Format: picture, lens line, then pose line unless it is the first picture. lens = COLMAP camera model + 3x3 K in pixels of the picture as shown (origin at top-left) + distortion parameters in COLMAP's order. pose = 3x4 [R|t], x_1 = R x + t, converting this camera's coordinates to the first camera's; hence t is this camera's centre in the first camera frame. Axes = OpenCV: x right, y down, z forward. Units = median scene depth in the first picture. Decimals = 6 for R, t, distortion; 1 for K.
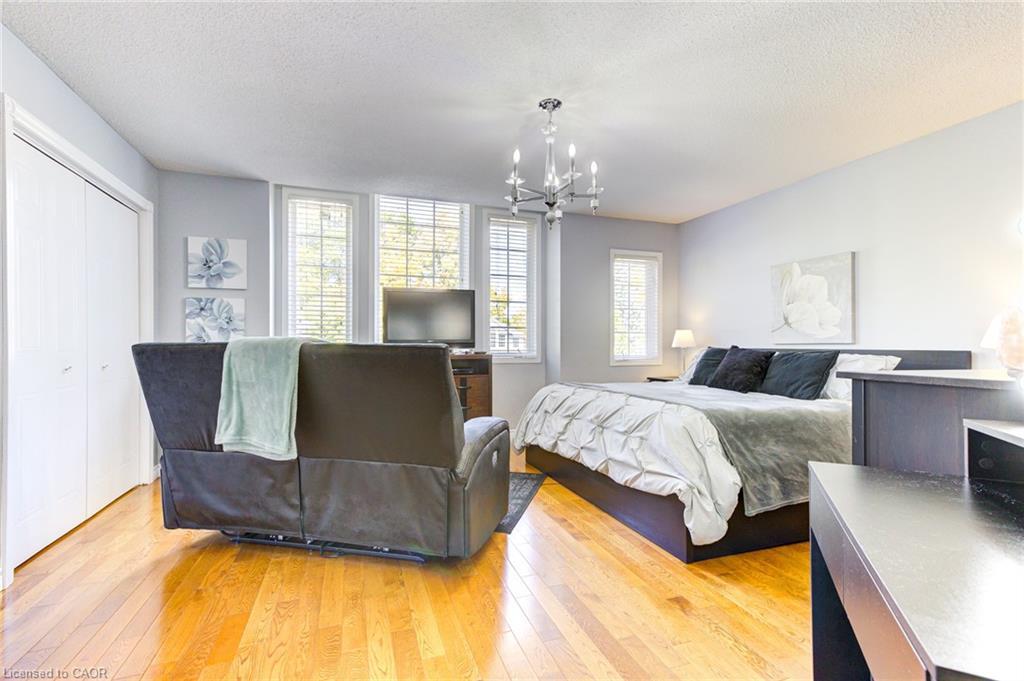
lens RADIAL K [[473.3, 0, 514.1], [0, 473.3, 342.3], [0, 0, 1]] dist [0.011833, 0.007294]
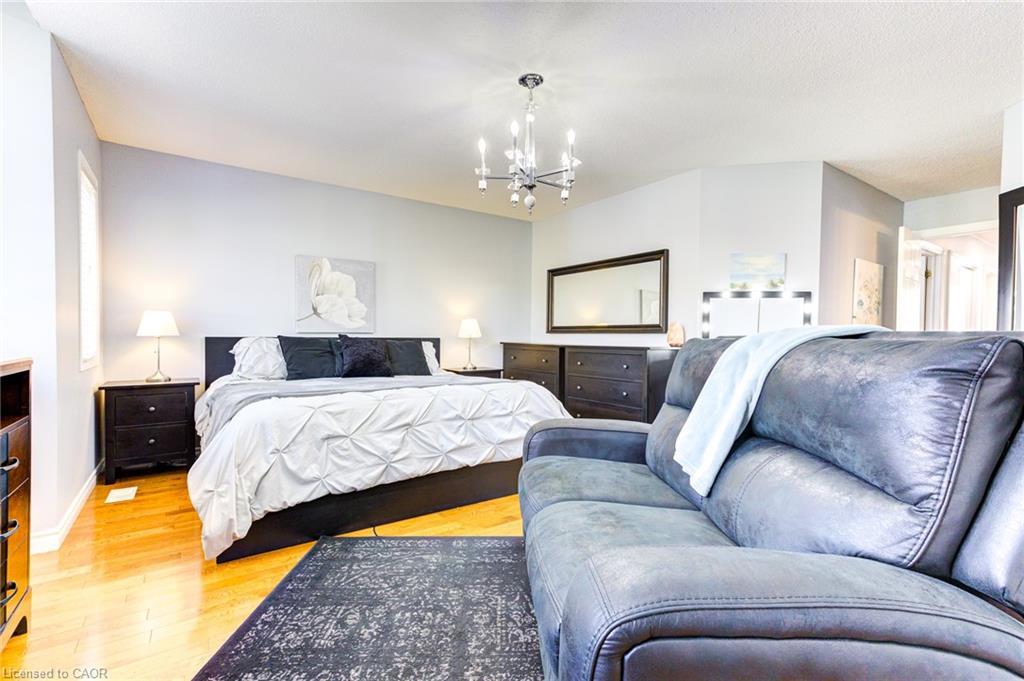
lens RADIAL K [[473.3, 0, 513.9], [0, 473.3, 343.9], [0, 0, 1]] dist [0.011833, 0.007294]
pose [[-0.258325, -0.018505, 0.965881, -0.604829], [-0.013913, 0.999784, 0.015434, 0.006489], [-0.965958, -0.009452, -0.258526, 0.918487]]
